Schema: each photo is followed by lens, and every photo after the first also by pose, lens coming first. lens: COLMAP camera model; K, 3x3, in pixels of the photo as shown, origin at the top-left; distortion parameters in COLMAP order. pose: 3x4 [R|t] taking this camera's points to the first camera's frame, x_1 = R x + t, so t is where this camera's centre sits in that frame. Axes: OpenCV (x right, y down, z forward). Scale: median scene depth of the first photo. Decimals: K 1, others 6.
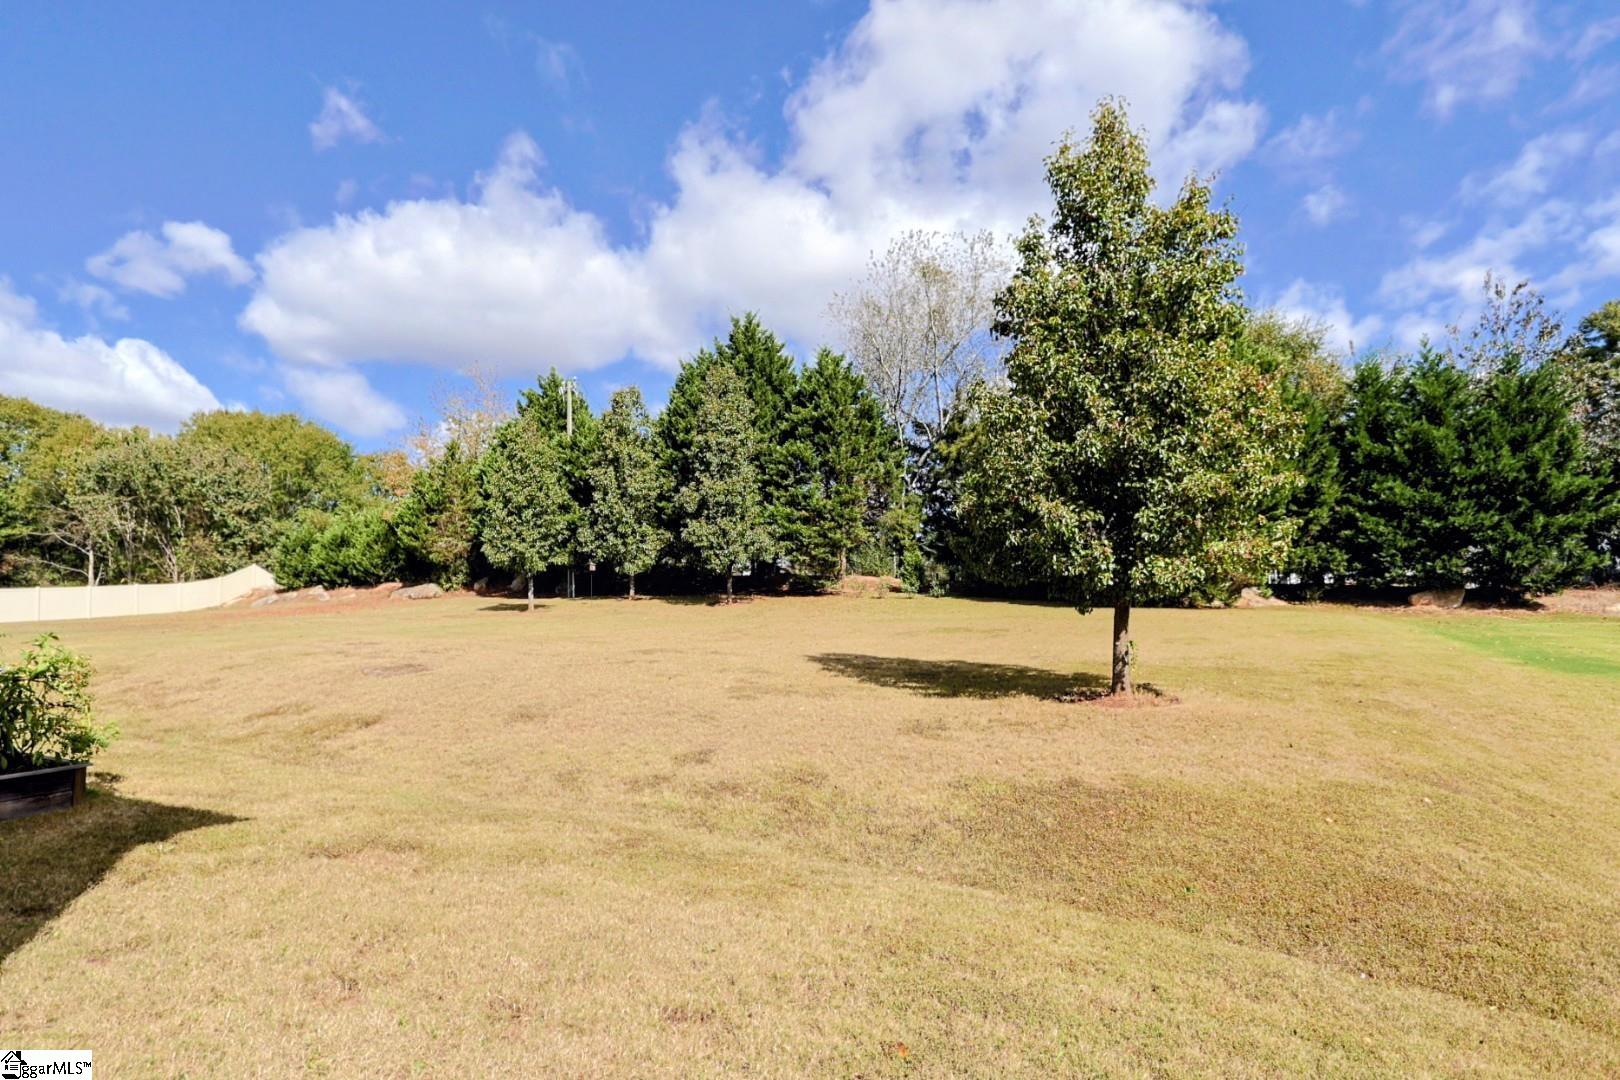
lens RADIAL K [[828.5, 0, 800.5], [0, 828.5, 546.4], [0, 0, 1]] dist [-0.016339, 0.001076]
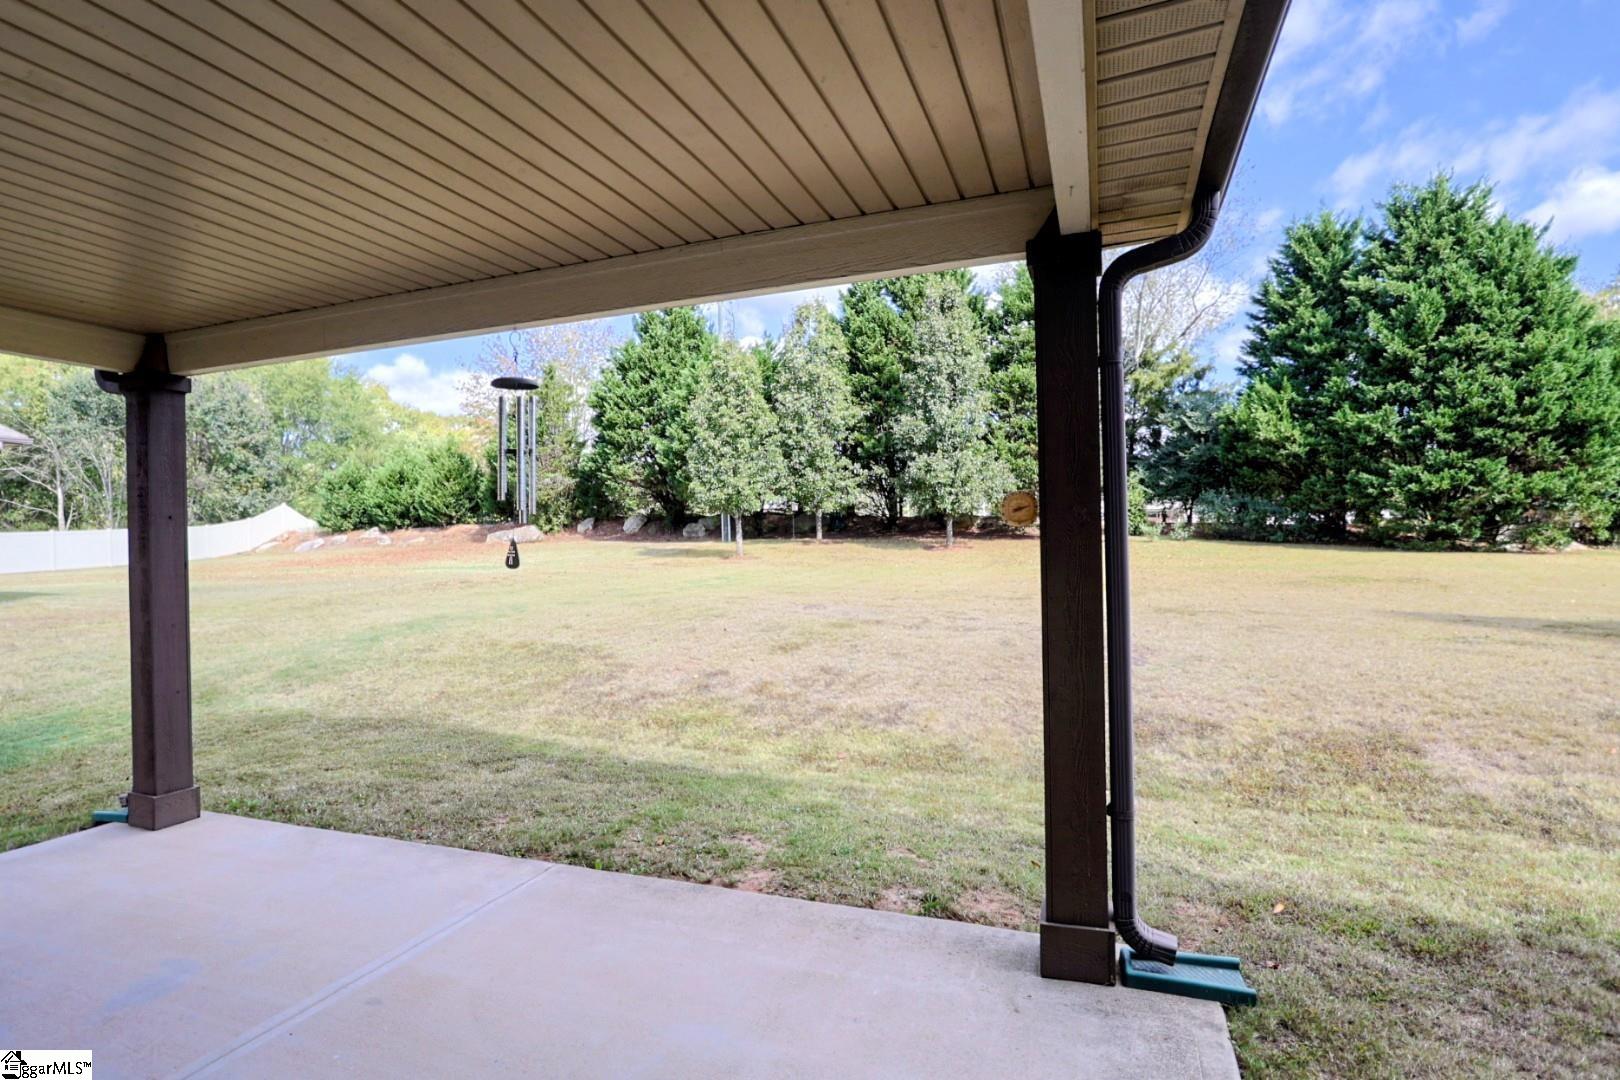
lens RADIAL K [[828.5, 0, 800.5], [0, 828.5, 546.4], [0, 0, 1]] dist [-0.016339, 0.001076]
pose [[0.996226, -0.001559, 0.086788, -0.212156], [-0.004479, 0.997583, 0.069336, 0.004360], [-0.086687, -0.069463, 0.993811, 0.080932]]
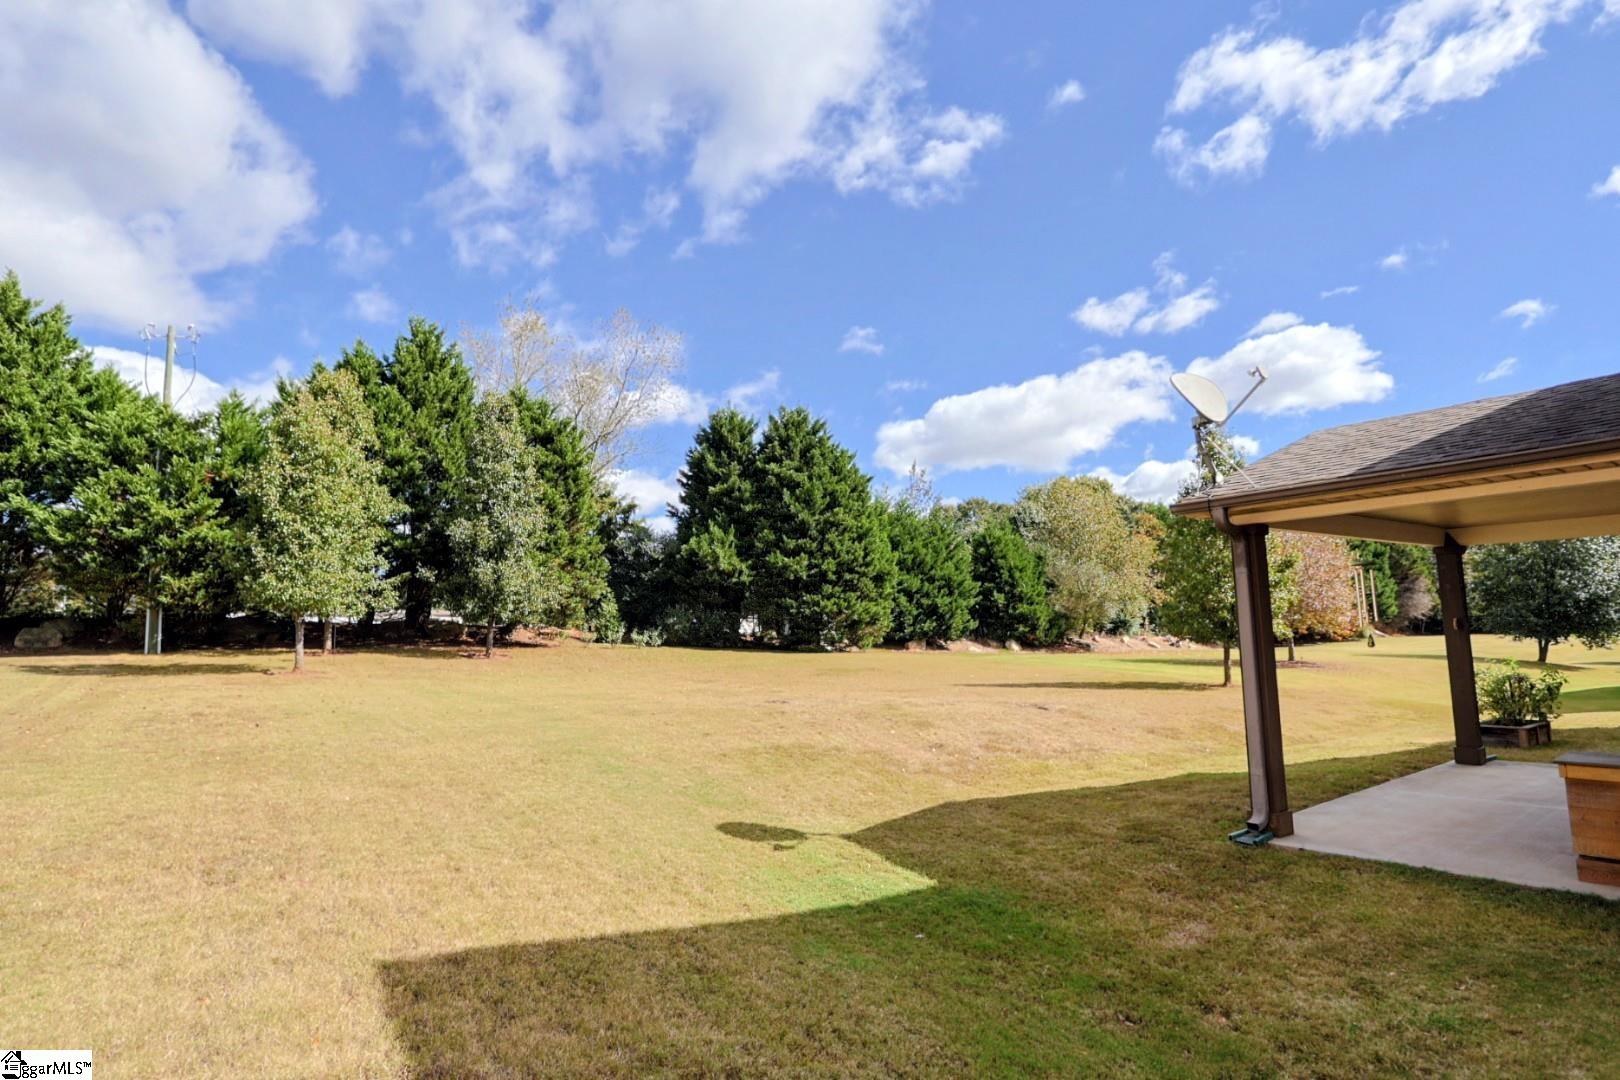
lens RADIAL K [[828.5, 0, 800.5], [0, 828.5, 546.4], [0, 0, 1]] dist [-0.016339, 0.001076]
pose [[0.484838, 0.097370, 0.869167, -0.459692], [-0.038081, 0.995191, -0.090246, 0.012871], [-0.873774, 0.010656, 0.486215, 0.185821]]
